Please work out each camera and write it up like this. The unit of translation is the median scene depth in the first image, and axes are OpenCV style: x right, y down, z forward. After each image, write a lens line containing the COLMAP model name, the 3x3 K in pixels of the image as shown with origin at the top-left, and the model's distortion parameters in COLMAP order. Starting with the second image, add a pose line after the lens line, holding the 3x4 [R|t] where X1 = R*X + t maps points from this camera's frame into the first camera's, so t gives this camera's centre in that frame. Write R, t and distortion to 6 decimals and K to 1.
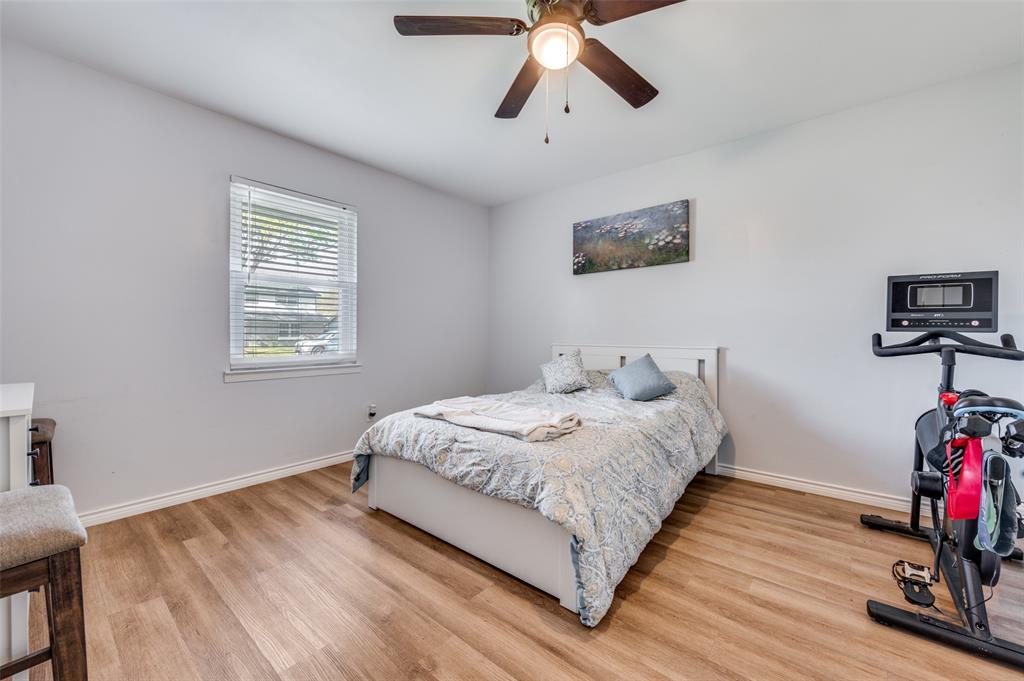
lens RADIAL K [[404.0, 0, 516.9], [0, 404.0, 340.0], [0, 0, 1]] dist [0.003261, -0.000894]
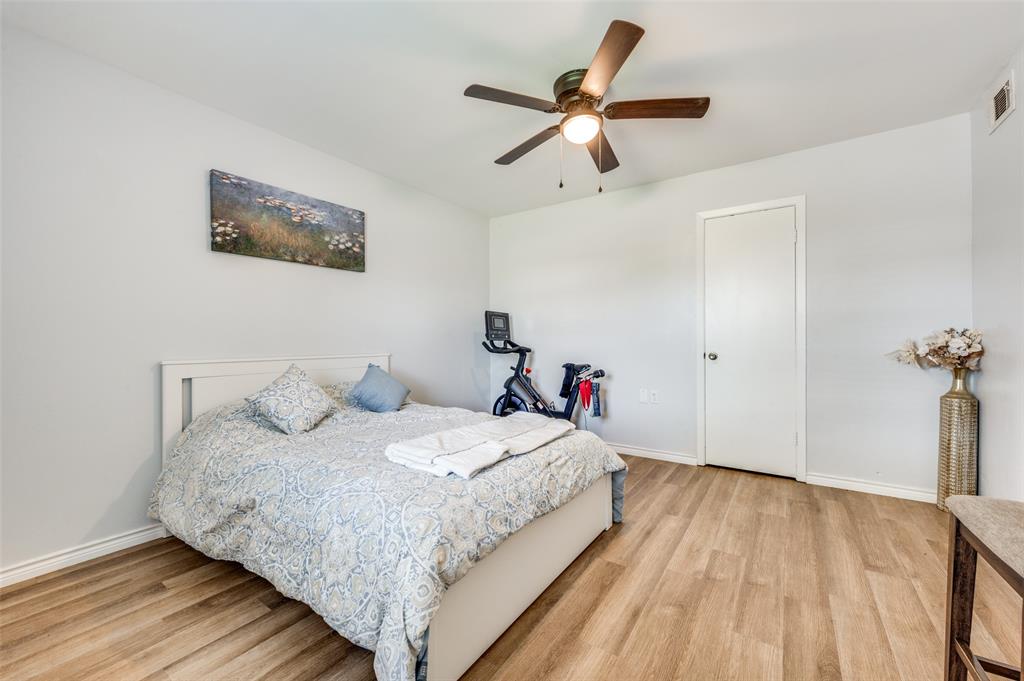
lens RADIAL K [[404.0, 0, 513.2], [0, 404.0, 341.6], [0, 0, 1]] dist [0.003261, -0.000894]
pose [[-0.095191, -0.006645, 0.995437, -0.618298], [0.020028, 0.999763, 0.008589, -0.018261], [-0.995257, 0.020754, -0.095036, 0.696407]]
